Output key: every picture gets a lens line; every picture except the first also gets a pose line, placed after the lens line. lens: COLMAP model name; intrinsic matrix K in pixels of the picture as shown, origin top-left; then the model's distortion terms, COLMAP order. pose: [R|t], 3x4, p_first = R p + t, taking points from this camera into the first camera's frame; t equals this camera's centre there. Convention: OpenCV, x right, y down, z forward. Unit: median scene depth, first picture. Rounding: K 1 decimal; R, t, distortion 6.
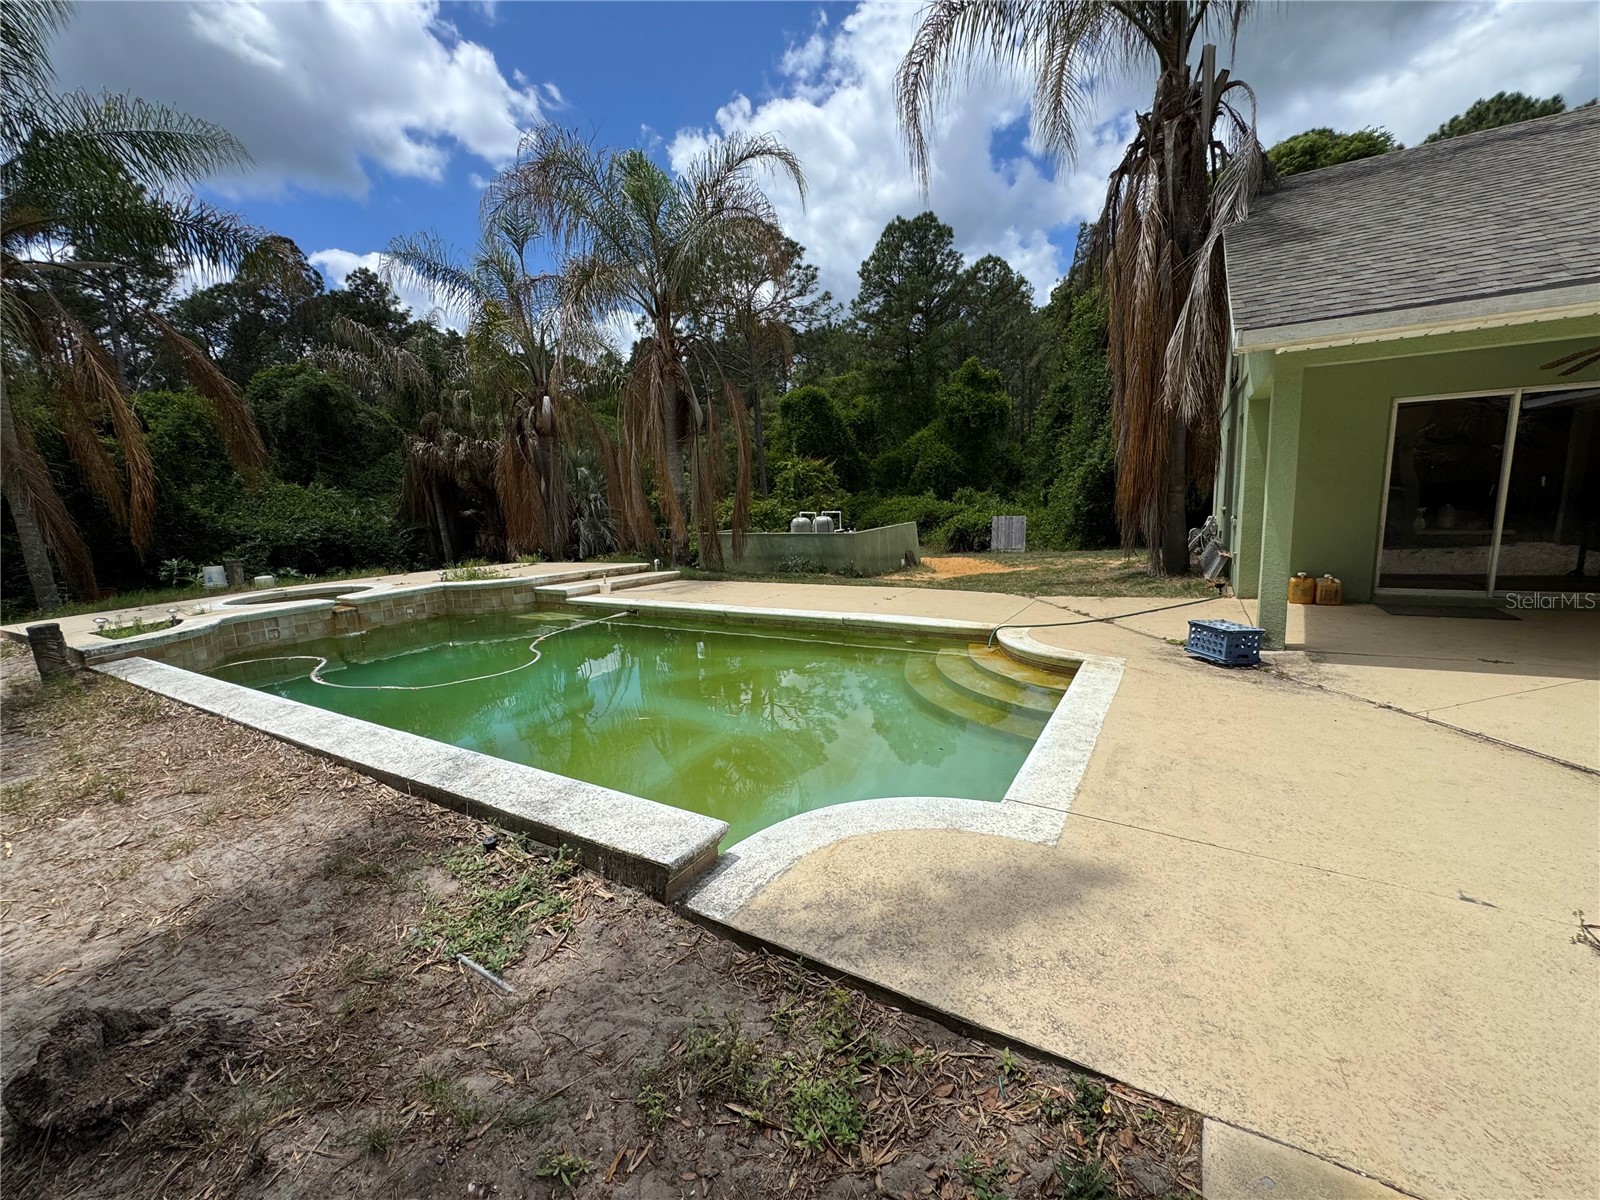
lens RADIAL K [[641.5, 0, 801.3], [0, 641.5, 600.4], [0, 0, 1]] dist [-0.003072, 0.000490]
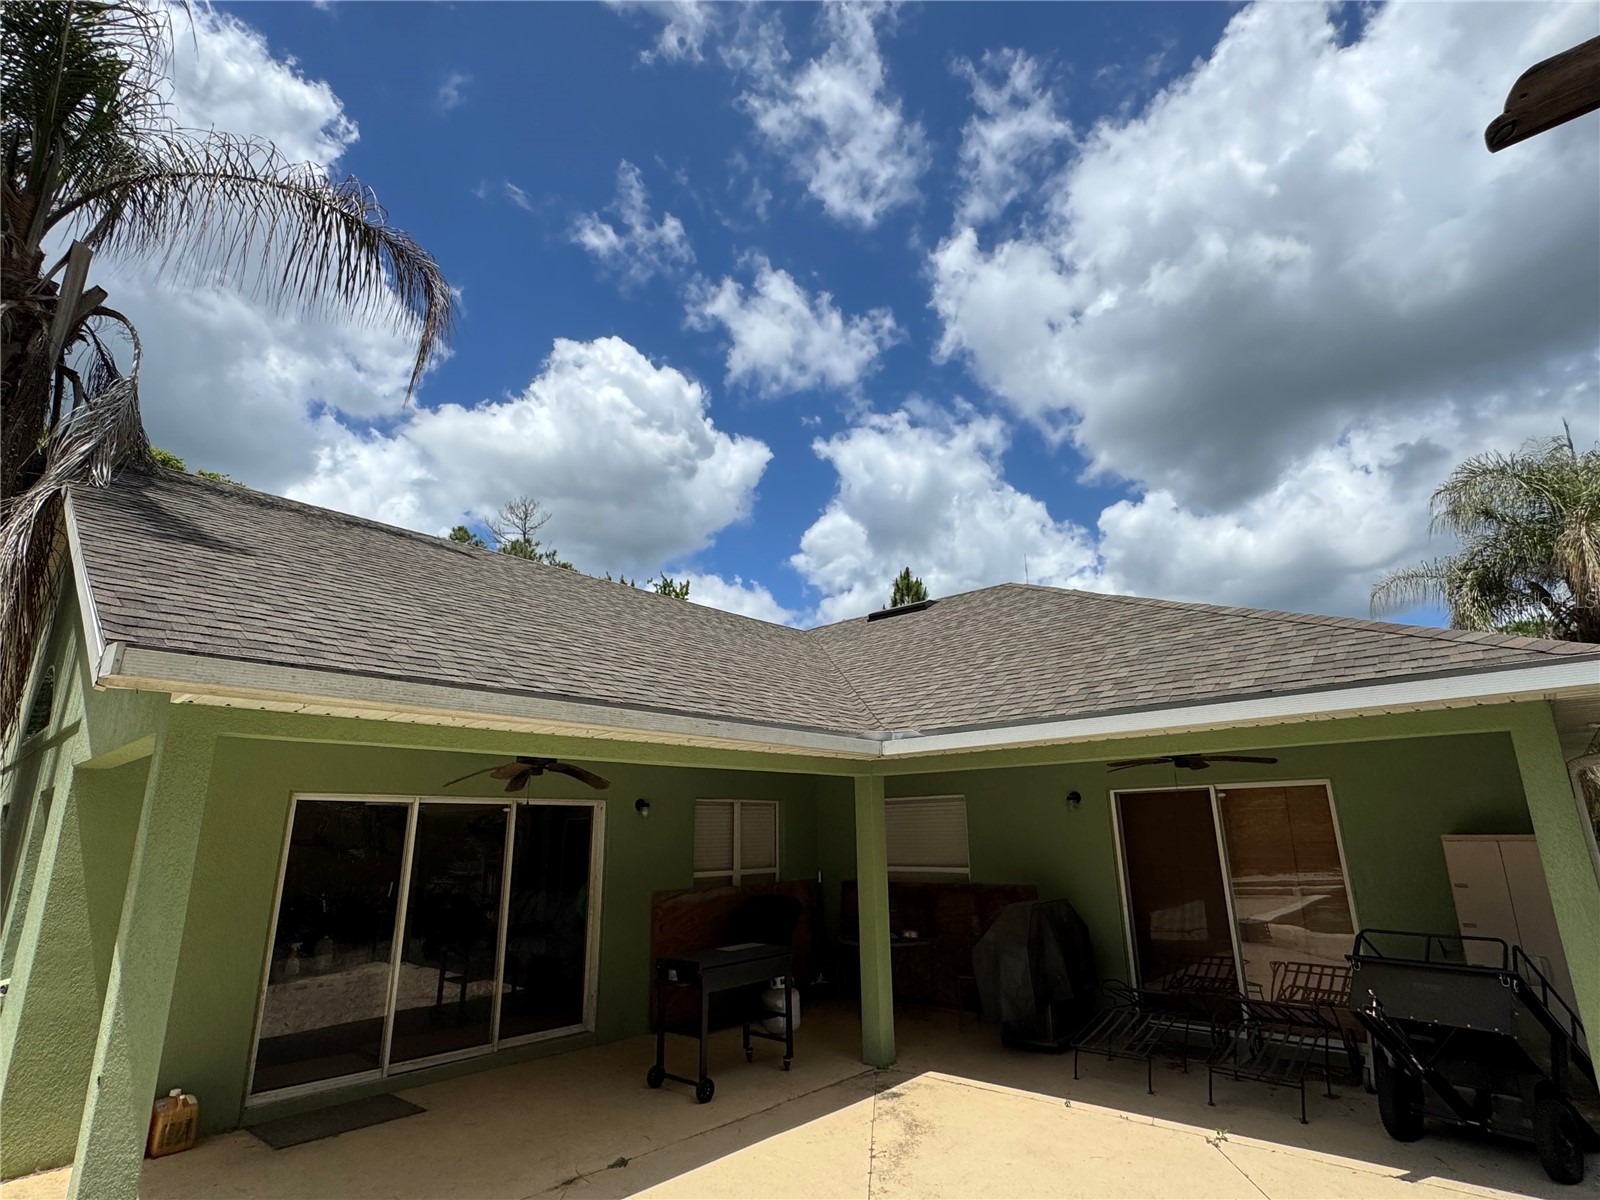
lens RADIAL K [[795.3, 0, 799.1], [0, 795.3, 606.1], [0, 0, 1]] dist [-0.001643, -0.000157]
pose [[0.199257, 0.312500, 0.928785, 0.144405], [0.169518, 0.922510, -0.346756, -0.100540], [-0.965174, 0.226539, 0.130842, 0.280274]]
